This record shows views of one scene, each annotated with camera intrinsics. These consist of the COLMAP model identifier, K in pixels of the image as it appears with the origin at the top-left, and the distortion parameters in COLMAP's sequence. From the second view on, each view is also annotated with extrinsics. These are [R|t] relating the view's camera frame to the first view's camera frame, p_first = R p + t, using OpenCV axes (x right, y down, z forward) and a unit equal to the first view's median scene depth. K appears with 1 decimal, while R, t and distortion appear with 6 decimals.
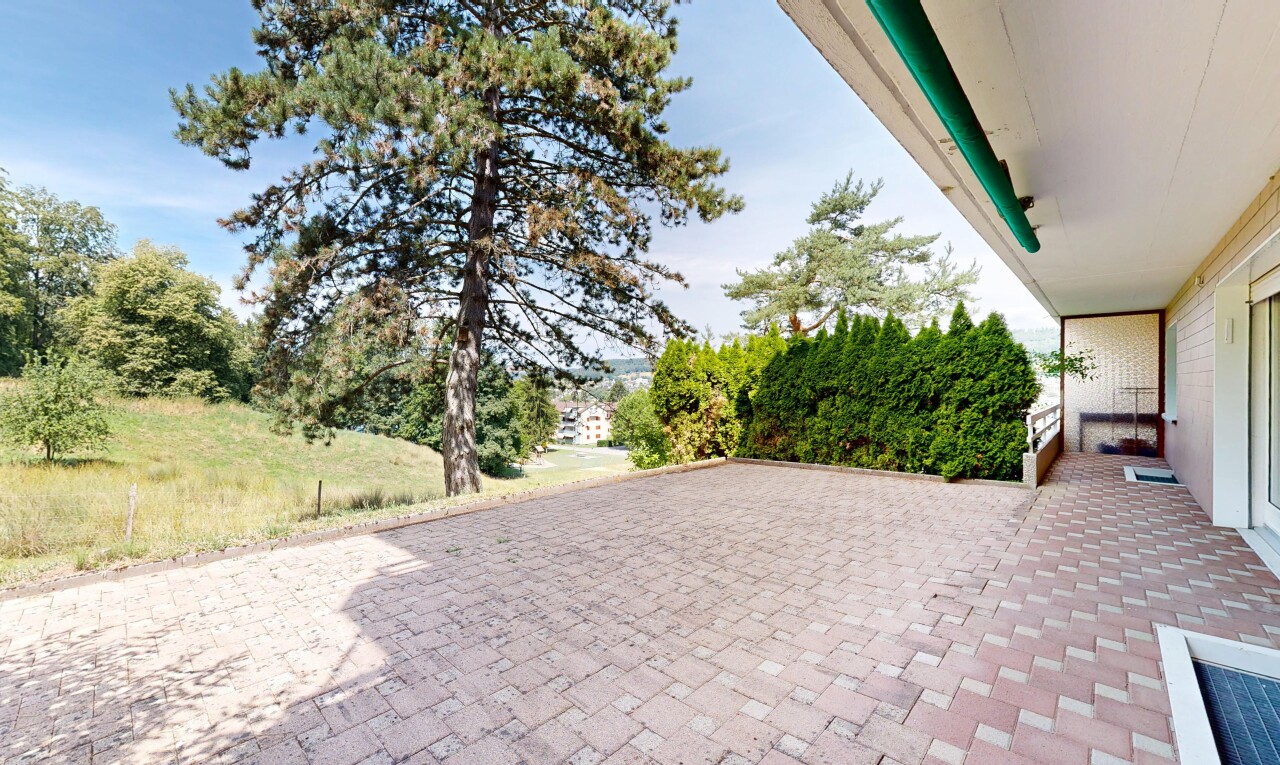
lens RADIAL K [[495.9, 0, 646.0], [0, 495.9, 383.5], [0, 0, 1]] dist [0.003062, -0.000391]
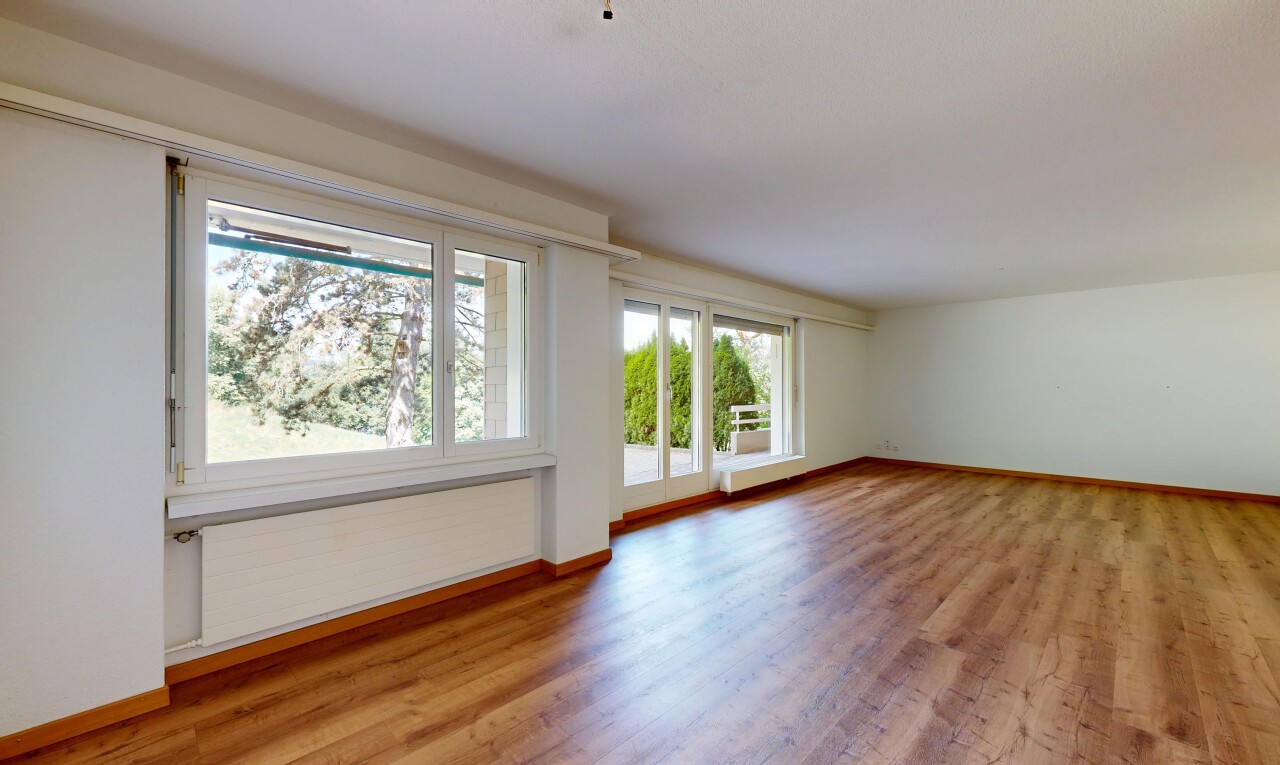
lens RADIAL K [[495.9, 0, 638.4], [0, 495.9, 385.0], [0, 0, 1]] dist [0.003062, -0.000391]
pose [[0.999236, -0.003158, -0.038951, 0.256854], [0.002973, 0.999984, -0.004801, 0.004552], [0.038965, 0.004682, 0.999230, -0.220199]]
